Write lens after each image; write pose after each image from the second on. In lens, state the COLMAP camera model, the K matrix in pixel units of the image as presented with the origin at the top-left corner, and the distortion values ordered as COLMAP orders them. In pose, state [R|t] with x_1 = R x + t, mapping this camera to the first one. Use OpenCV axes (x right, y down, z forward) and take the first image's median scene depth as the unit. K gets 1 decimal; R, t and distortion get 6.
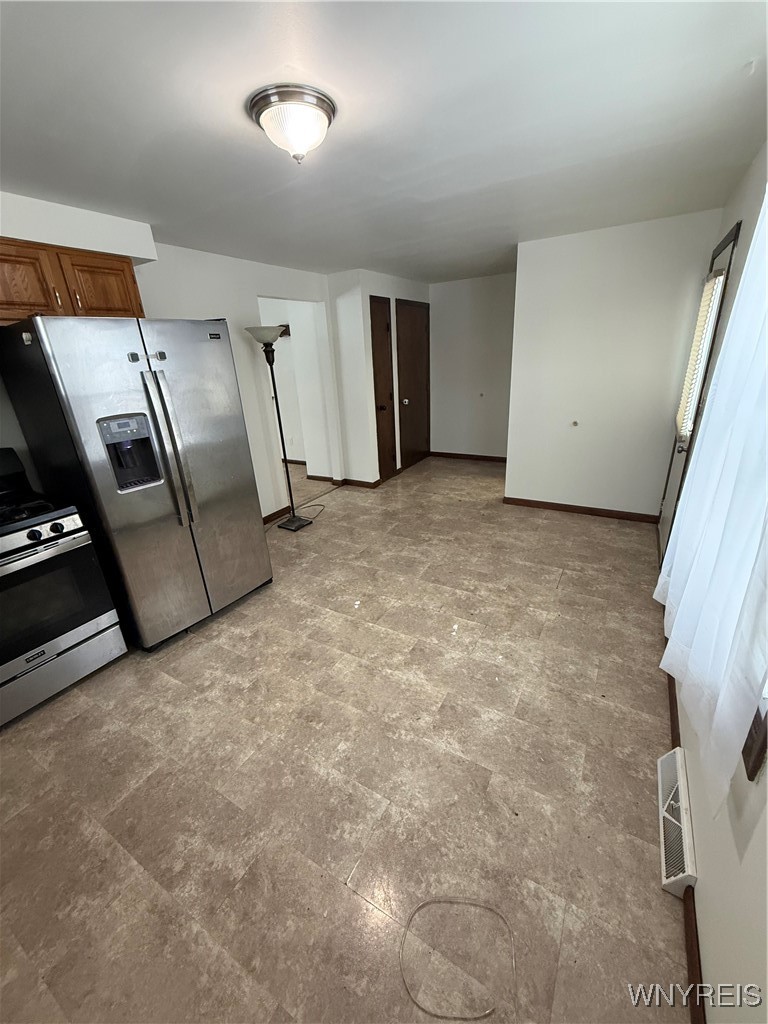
lens RADIAL K [[407.9, 0, 381.8], [0, 407.9, 507.7], [0, 0, 1]] dist [-0.001460, -0.000219]
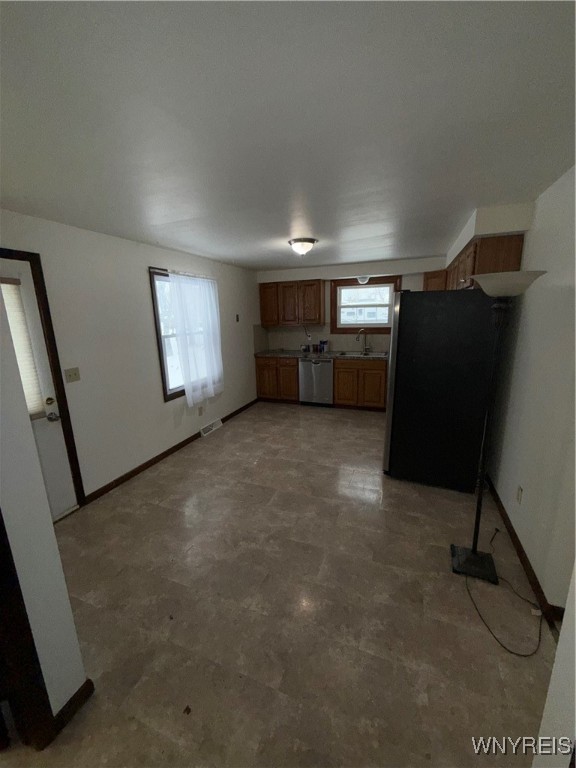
lens RADIAL K [[305.9, 0, 287.3], [0, 305.9, 383.3], [0, 0, 1]] dist [-0.001460, -0.000219]
pose [[-0.984058, 0.111307, -0.138711, 0.216129], [0.014432, 0.827344, 0.561510, -0.892407], [0.177262, 0.550556, -0.815761, 2.226109]]
